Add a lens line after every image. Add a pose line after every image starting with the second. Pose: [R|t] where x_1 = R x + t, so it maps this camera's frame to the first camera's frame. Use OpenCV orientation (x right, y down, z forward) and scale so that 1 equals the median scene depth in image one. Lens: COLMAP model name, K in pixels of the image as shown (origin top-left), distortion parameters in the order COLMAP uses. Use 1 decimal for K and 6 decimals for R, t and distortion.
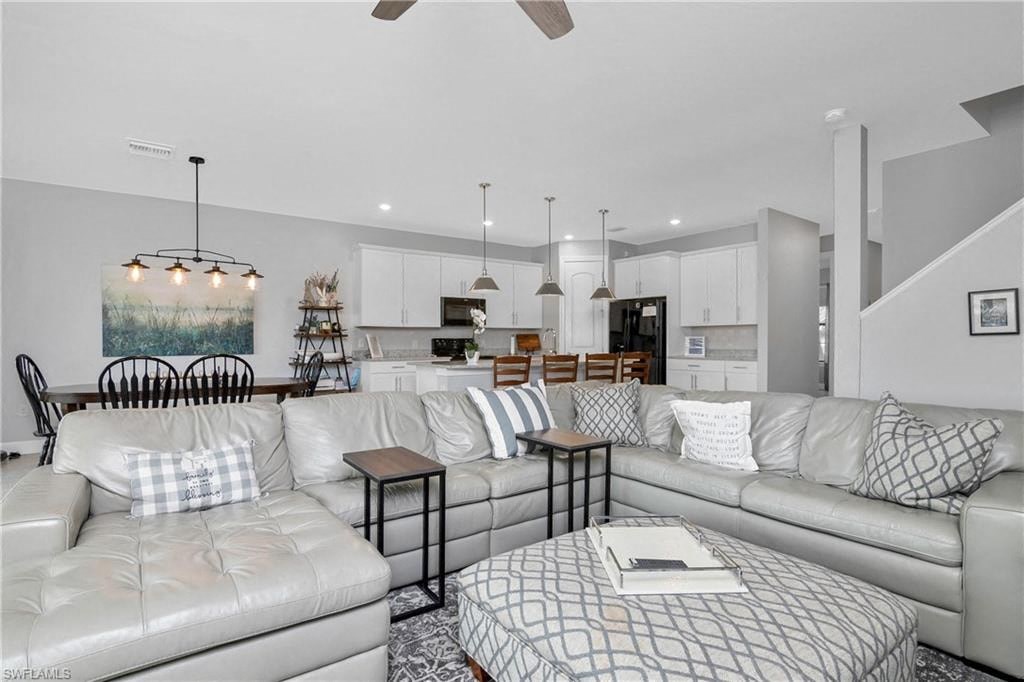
lens RADIAL K [[514.6, 0, 502.6], [0, 514.6, 343.5], [0, 0, 1]] dist [-0.001815, -0.000370]
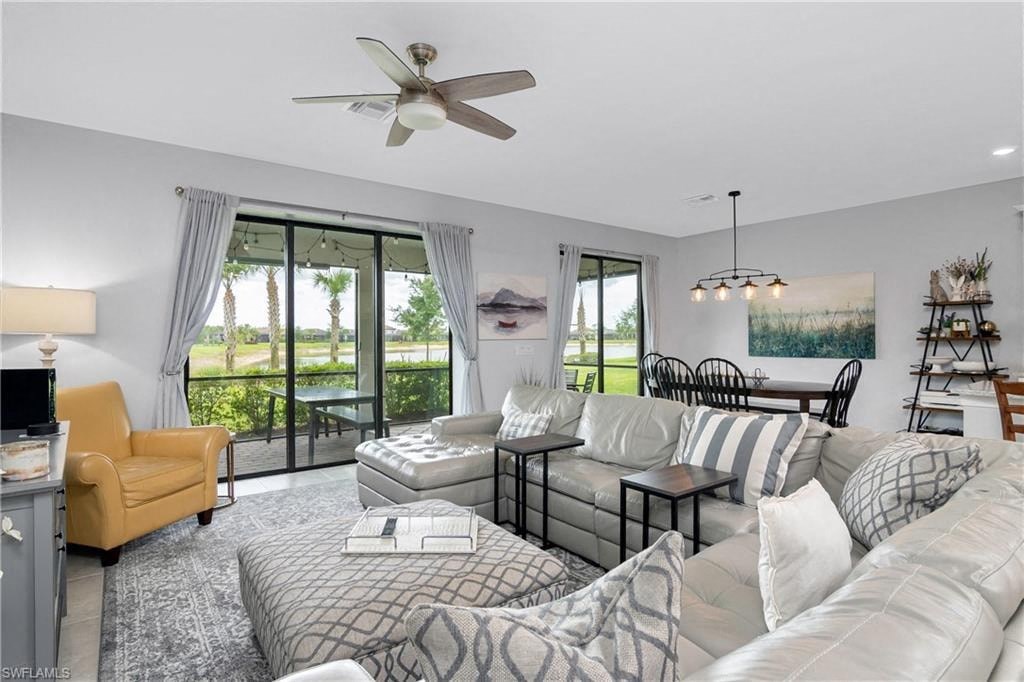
lens RADIAL K [[514.6, 0, 502.6], [0, 514.6, 343.5], [0, 0, 1]] dist [-0.001815, -0.000370]
pose [[0.057534, 0.012467, -0.998266, 0.435894], [0.001378, 0.999920, 0.012567, -0.021886], [0.998343, -0.002099, 0.057513, 0.317499]]
